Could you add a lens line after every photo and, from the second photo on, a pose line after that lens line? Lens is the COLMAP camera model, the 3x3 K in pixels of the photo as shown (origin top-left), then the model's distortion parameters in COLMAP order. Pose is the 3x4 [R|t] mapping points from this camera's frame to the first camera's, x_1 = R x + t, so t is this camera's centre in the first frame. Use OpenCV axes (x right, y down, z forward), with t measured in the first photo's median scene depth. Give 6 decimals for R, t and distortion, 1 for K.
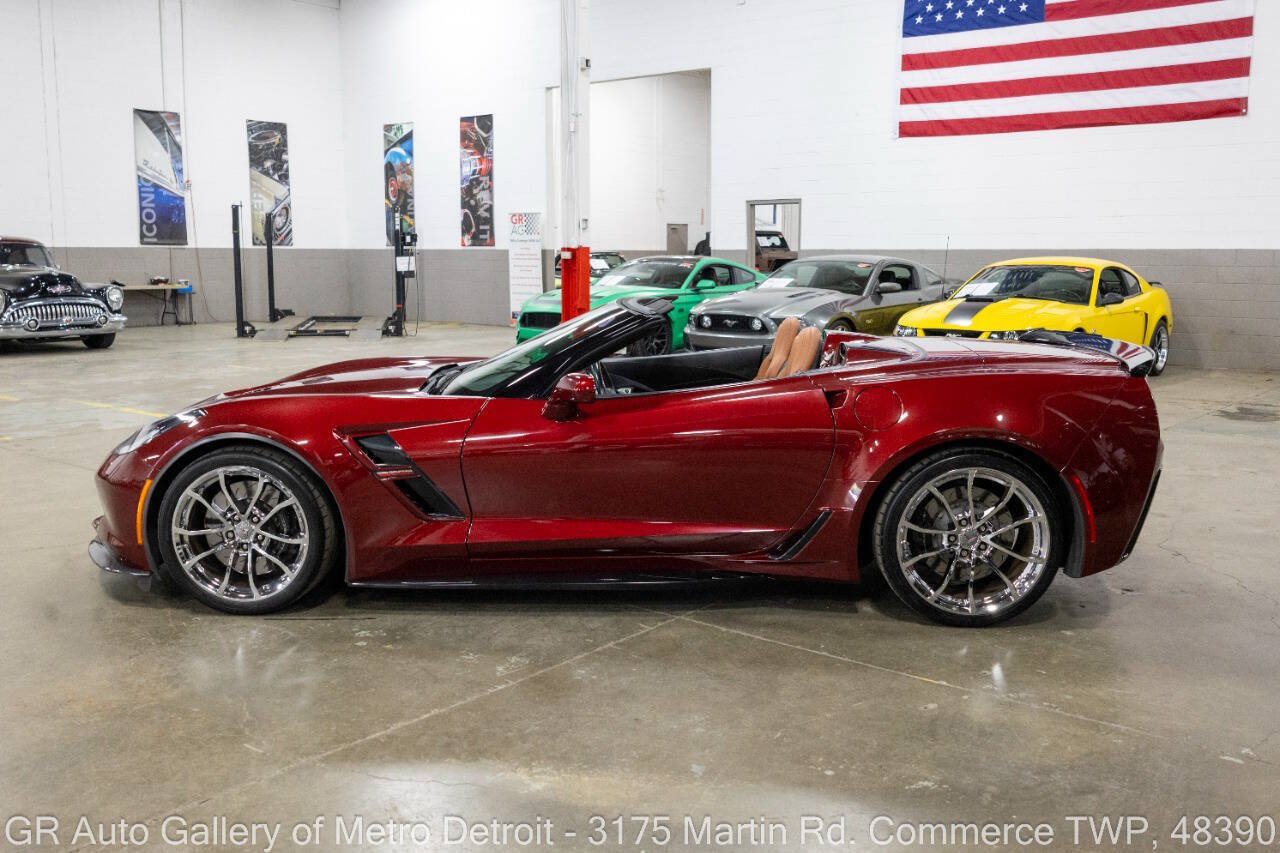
lens RADIAL K [[1179.0, 0, 640.0], [0, 1179.0, 426.5], [0, 0, 1]] dist [0.004589, -0.000940]
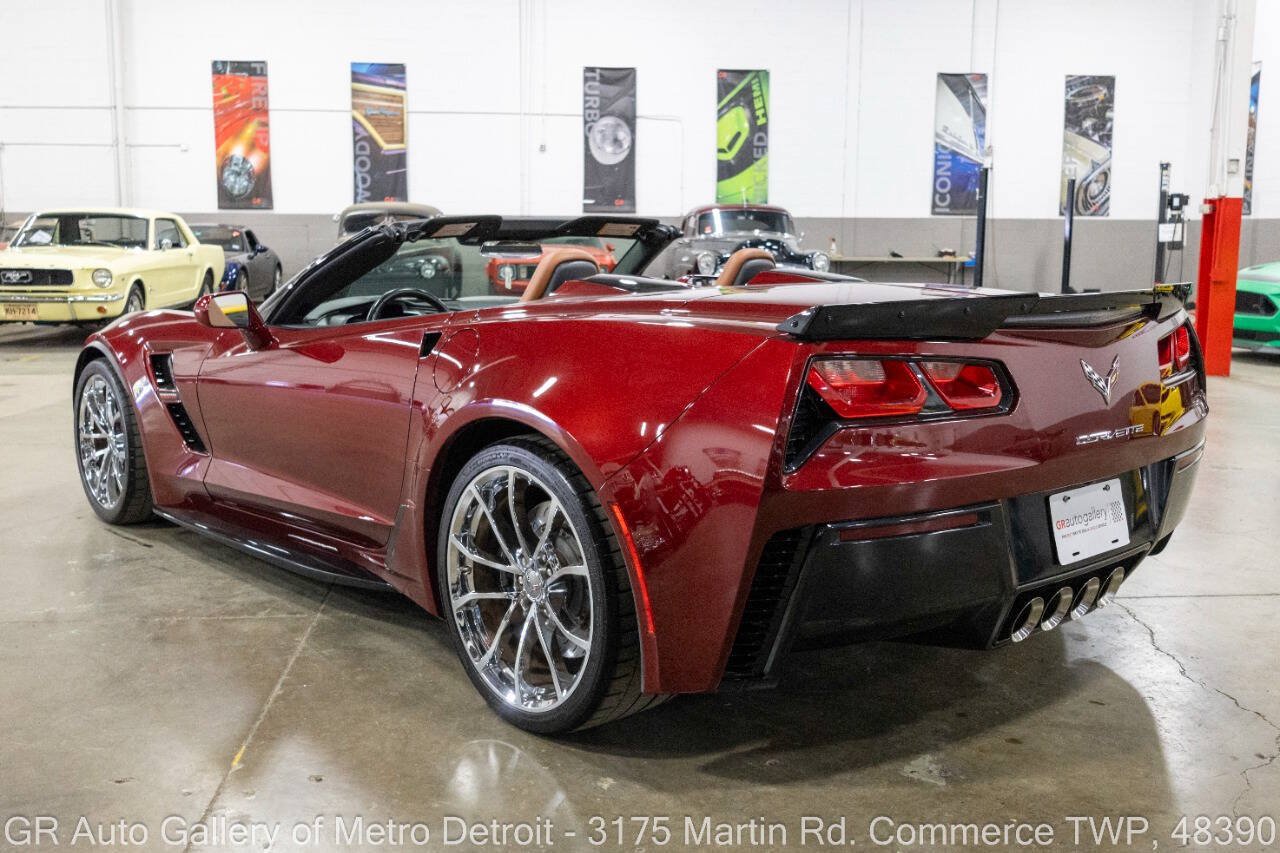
lens RADIAL K [[1264.1, 0, 640.0], [0, 1264.1, 426.5], [0, 0, 1]] dist [-0.004080, -0.040550]
pose [[0.695771, 0.107502, -0.710173, 0.156750], [-0.107373, 0.993193, 0.045149, -0.004356], [0.710193, 0.044840, 0.702578, 0.117010]]
